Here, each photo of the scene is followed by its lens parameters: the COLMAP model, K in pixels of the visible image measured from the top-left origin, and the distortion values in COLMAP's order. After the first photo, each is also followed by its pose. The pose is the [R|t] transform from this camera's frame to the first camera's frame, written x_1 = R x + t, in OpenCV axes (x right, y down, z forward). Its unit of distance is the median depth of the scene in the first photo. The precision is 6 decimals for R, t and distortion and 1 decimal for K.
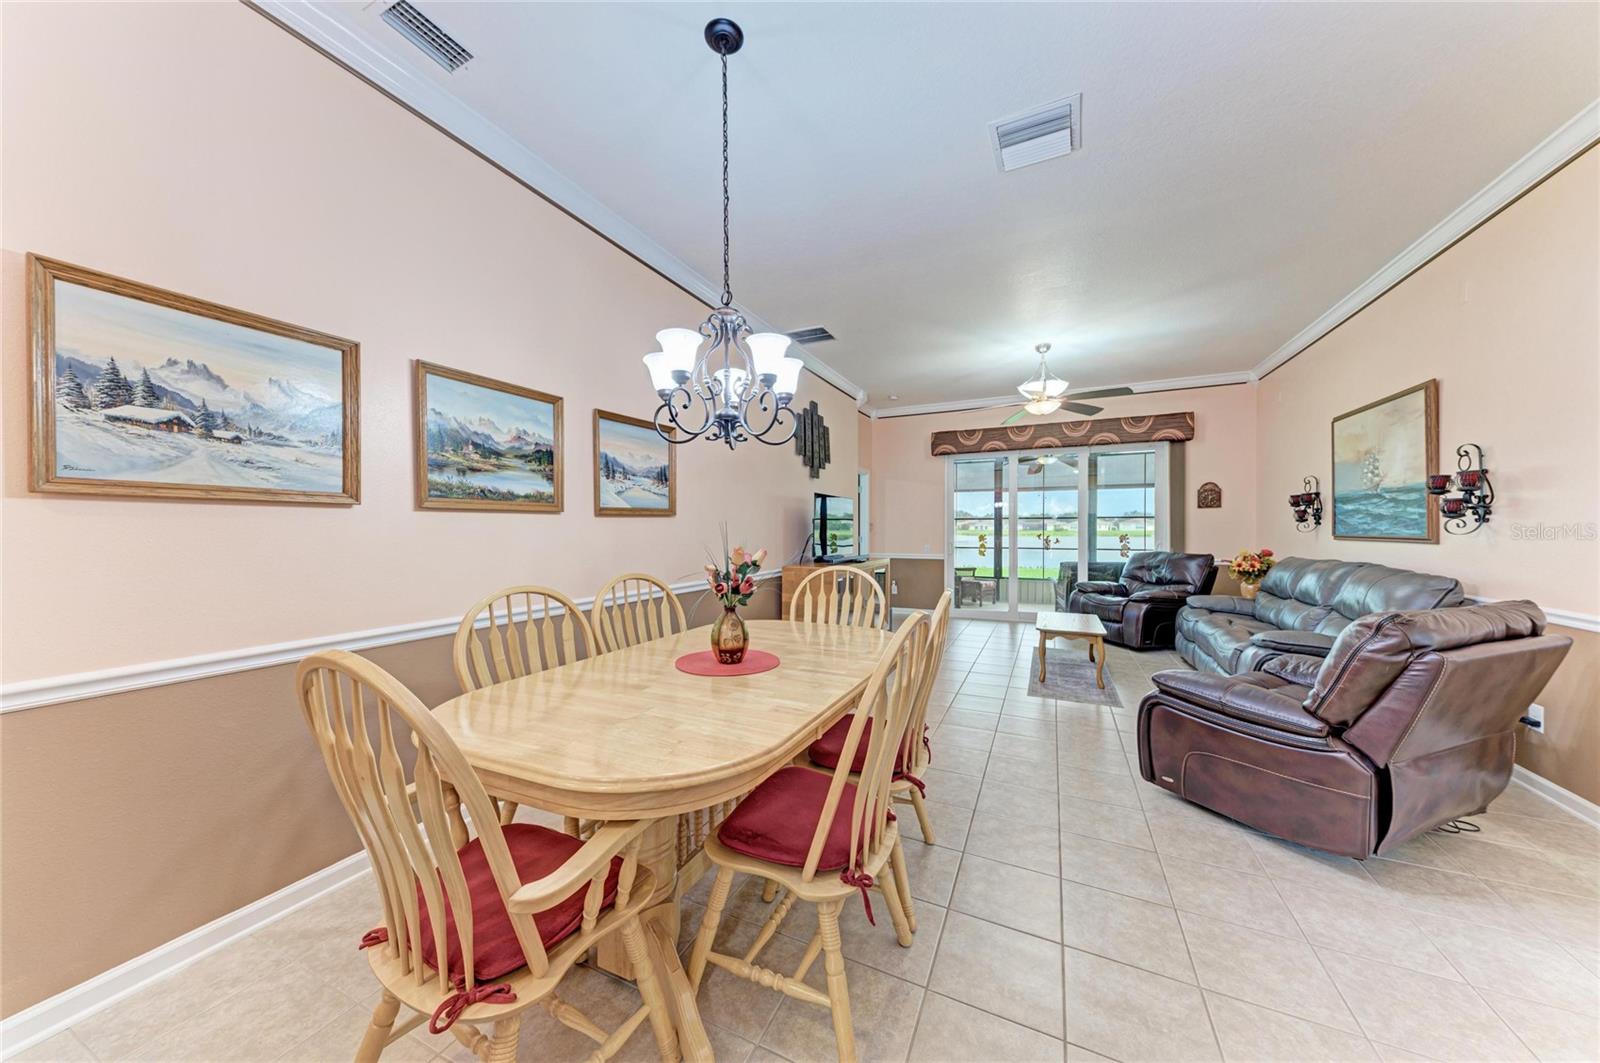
lens RADIAL K [[541.2, 0, 789.6], [0, 541.2, 539.2], [0, 0, 1]] dist [0.020208, -0.002656]
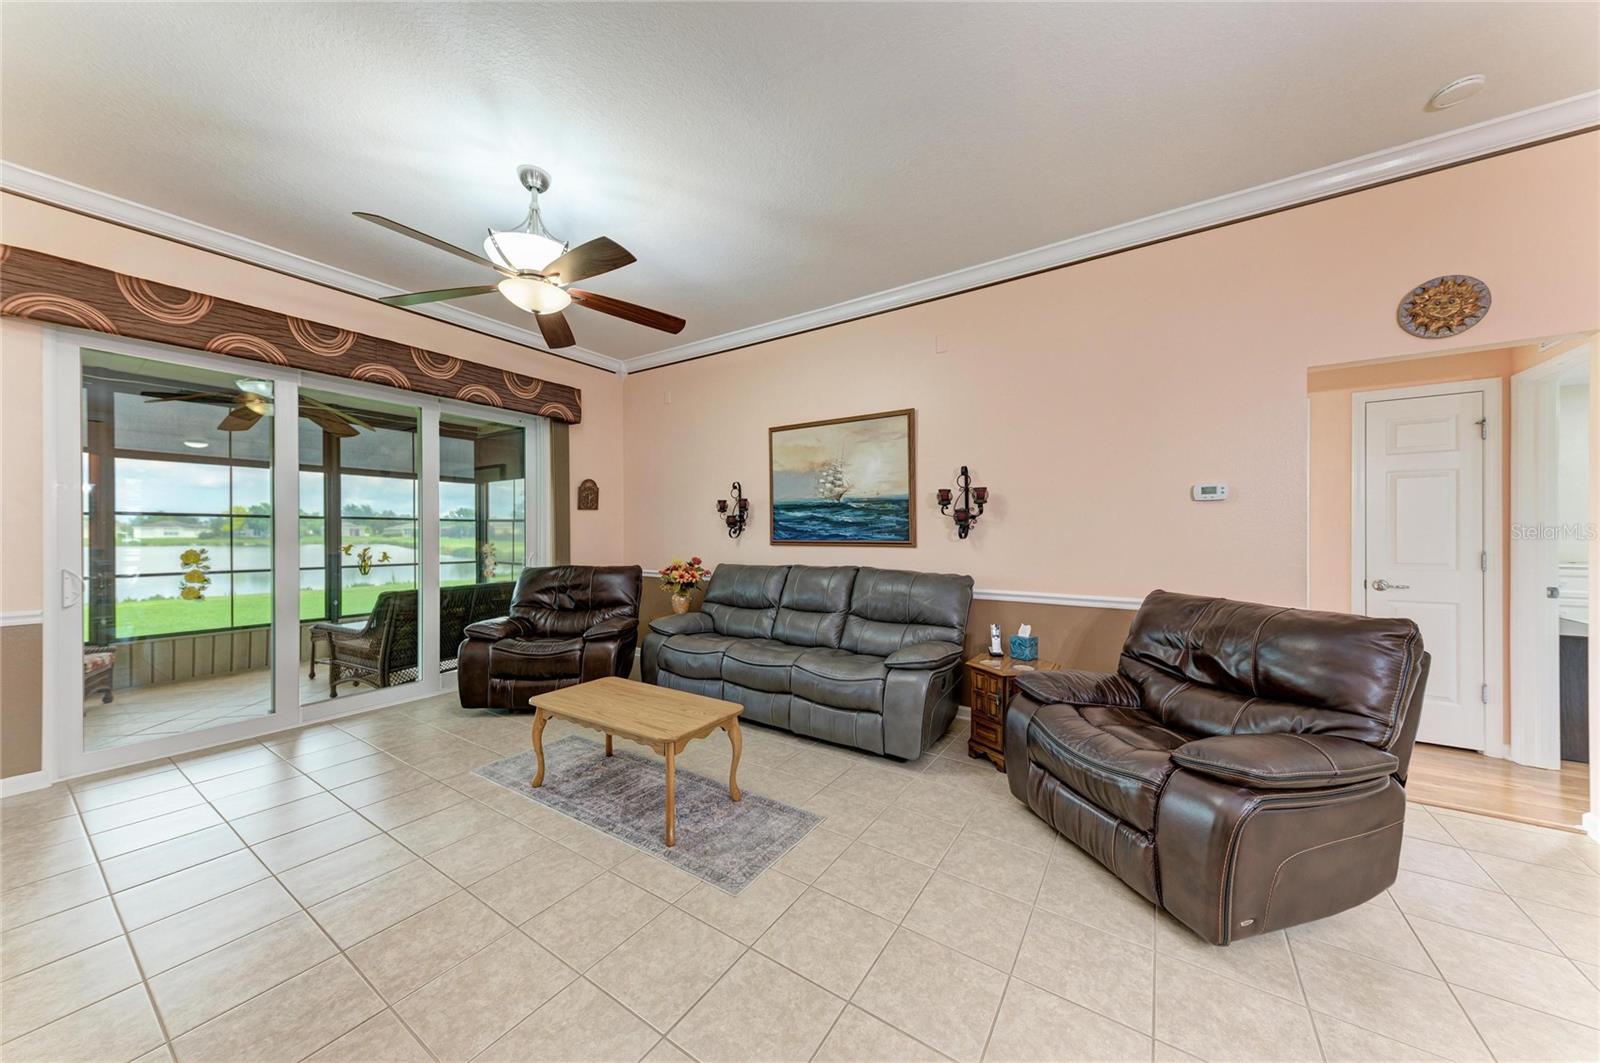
lens RADIAL K [[541.2, 0, 804.3], [0, 541.2, 534.1], [0, 0, 1]] dist [0.020208, -0.002656]
pose [[0.137179, 0.000706, 0.990546, -0.008494], [0.019980, 0.999794, -0.003479, -0.012612], [-0.990345, 0.020269, 0.137137, 0.657169]]
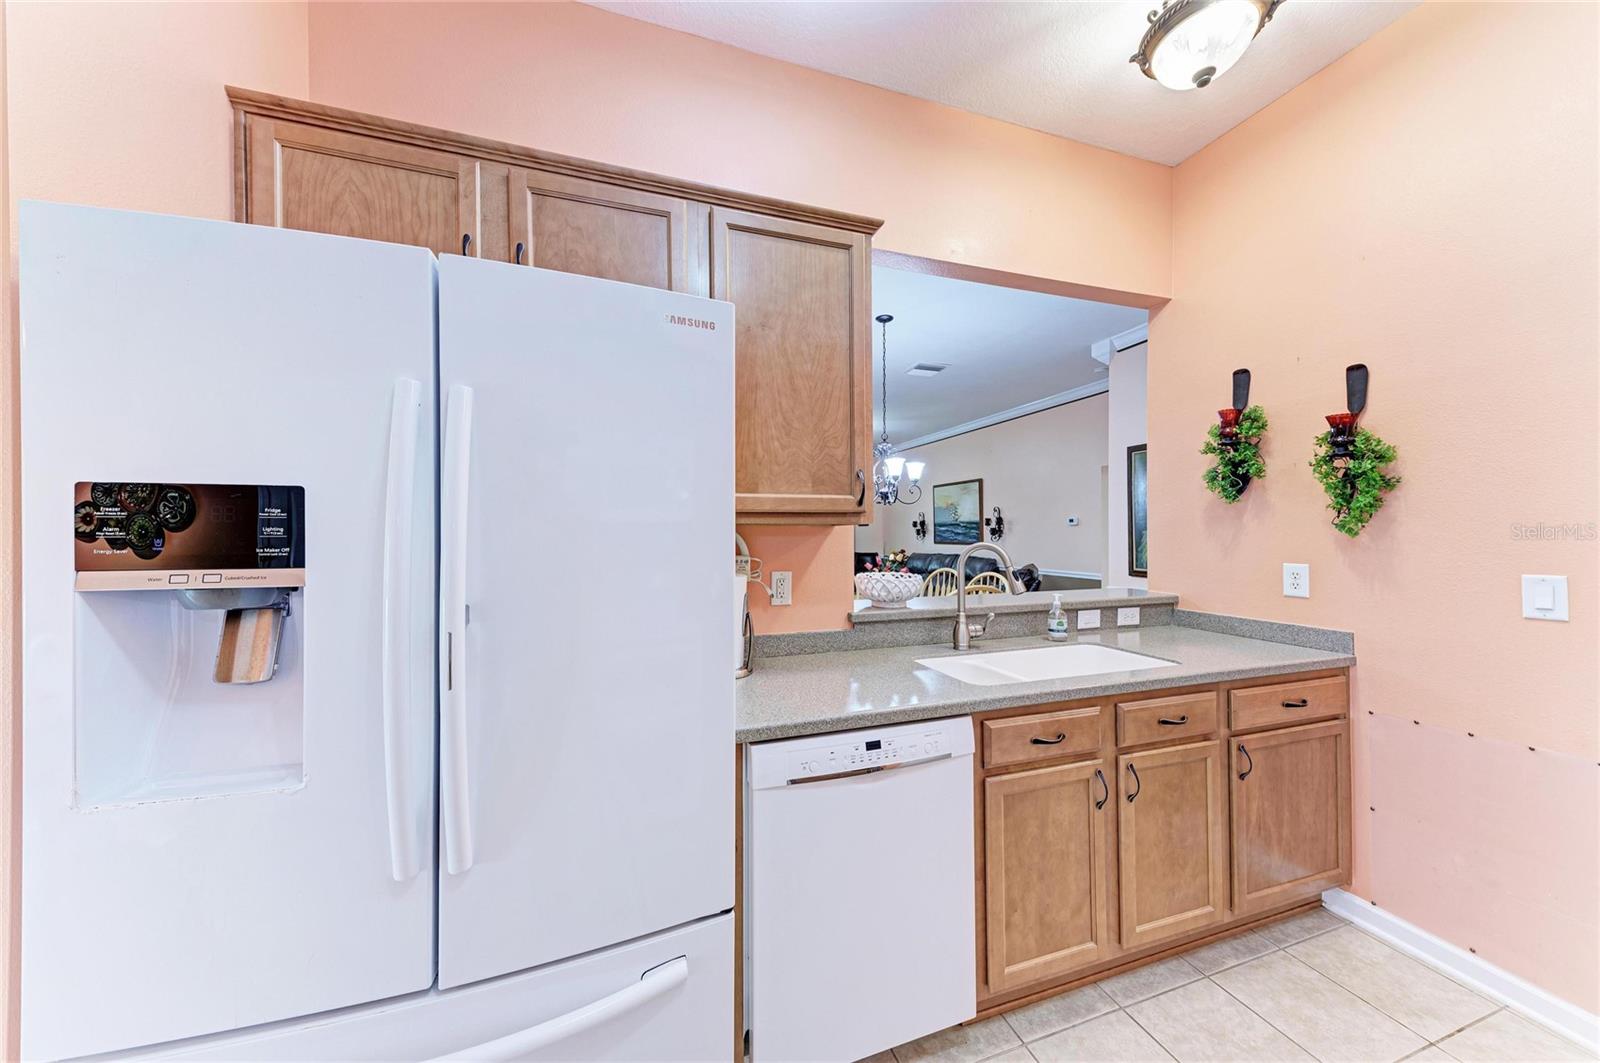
lens RADIAL K [[541.2, 0, 795.0], [0, 541.2, 533.7], [0, 0, 1]] dist [0.020208, -0.002656]
pose [[0.726866, -0.002864, 0.686773, -0.659076], [0.016052, 0.999789, -0.012819, -0.016318], [-0.686592, 0.020342, 0.726759, -0.105366]]
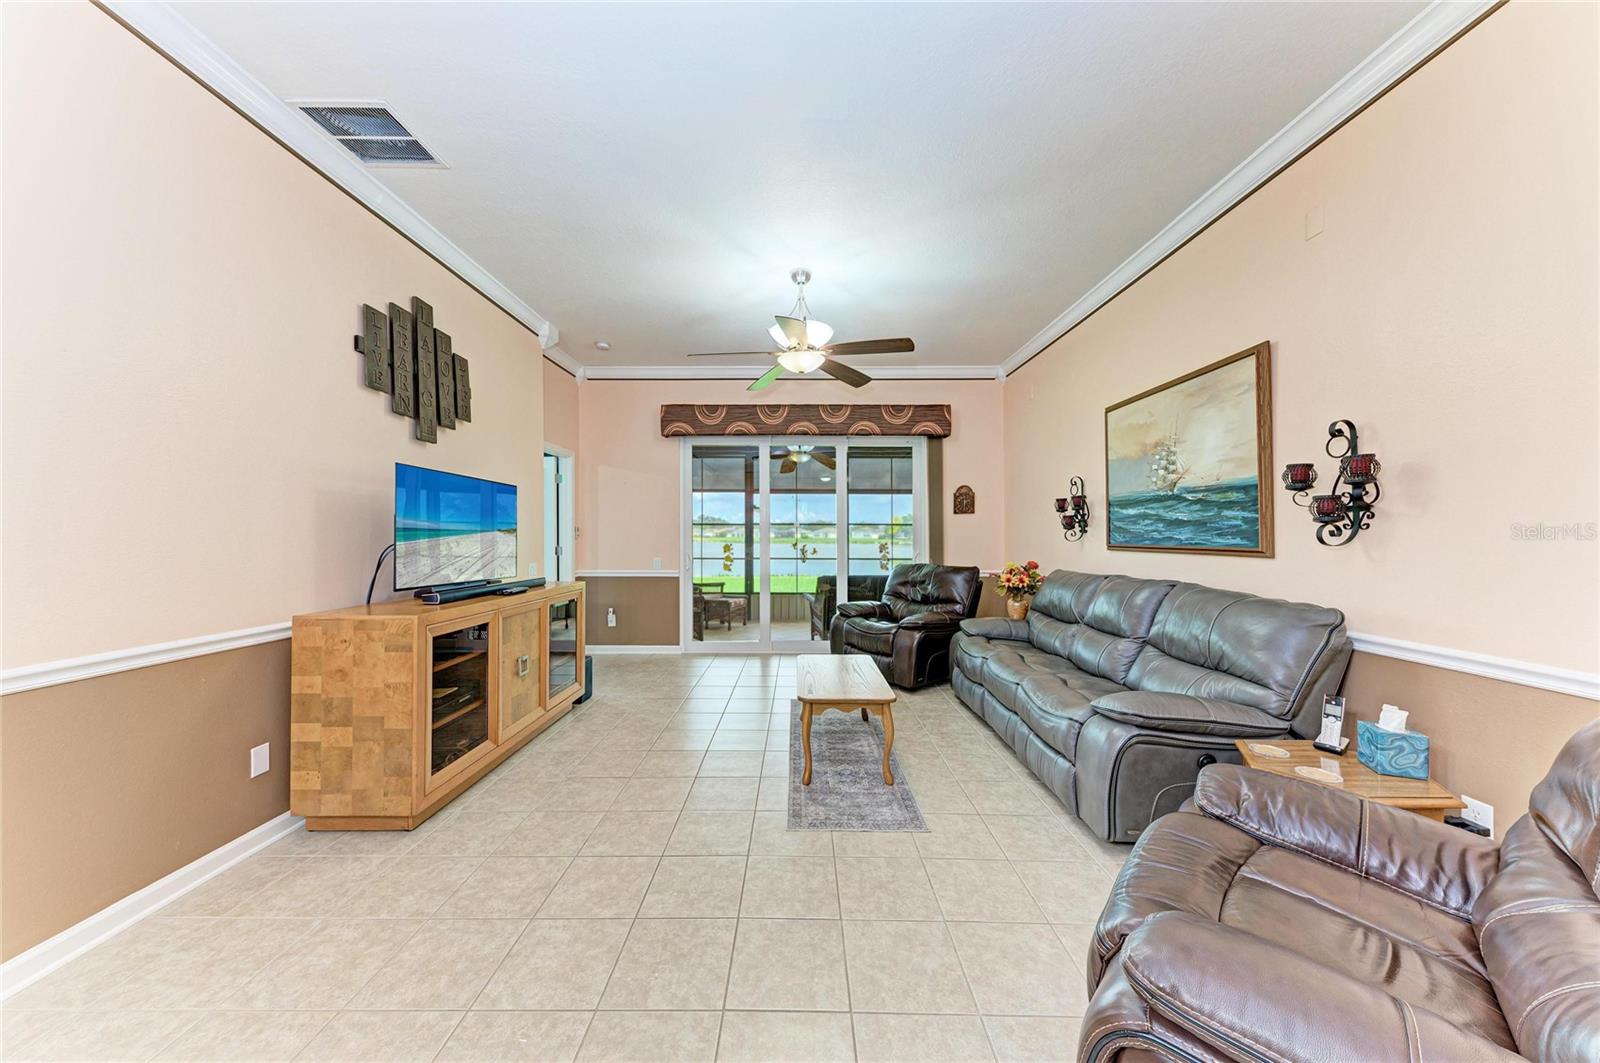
lens RADIAL K [[541.2, 0, 789.9], [0, 541.2, 539.8], [0, 0, 1]] dist [0.020208, -0.002656]
pose [[0.907273, -0.000015, 0.420541, 0.152859], [0.005069, 0.999928, -0.010900, -0.006916], [-0.420511, 0.012021, 0.907208, 0.362372]]
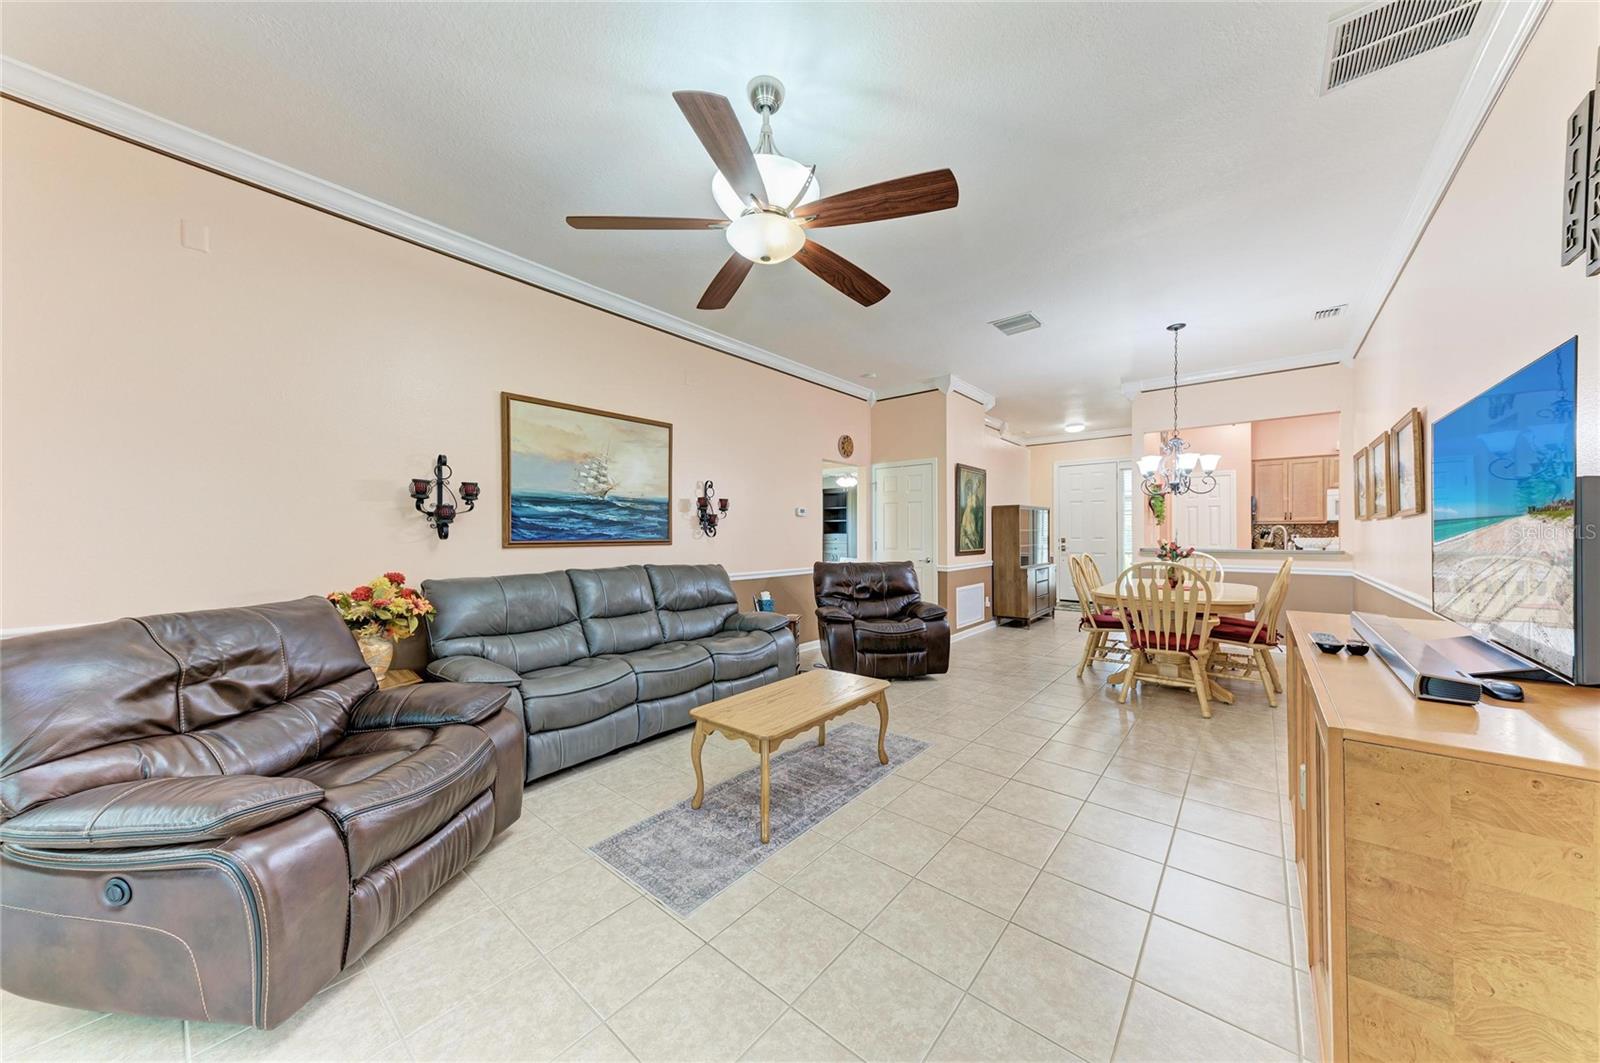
lens RADIAL K [[541.2, 0, 801.0], [0, 541.2, 534.8], [0, 0, 1]] dist [0.020208, -0.002656]
pose [[-0.971306, 0.002331, 0.237822, 0.329308], [0.007805, 0.999726, 0.022079, -0.026448], [-0.237705, 0.023302, -0.971058, 1.355301]]
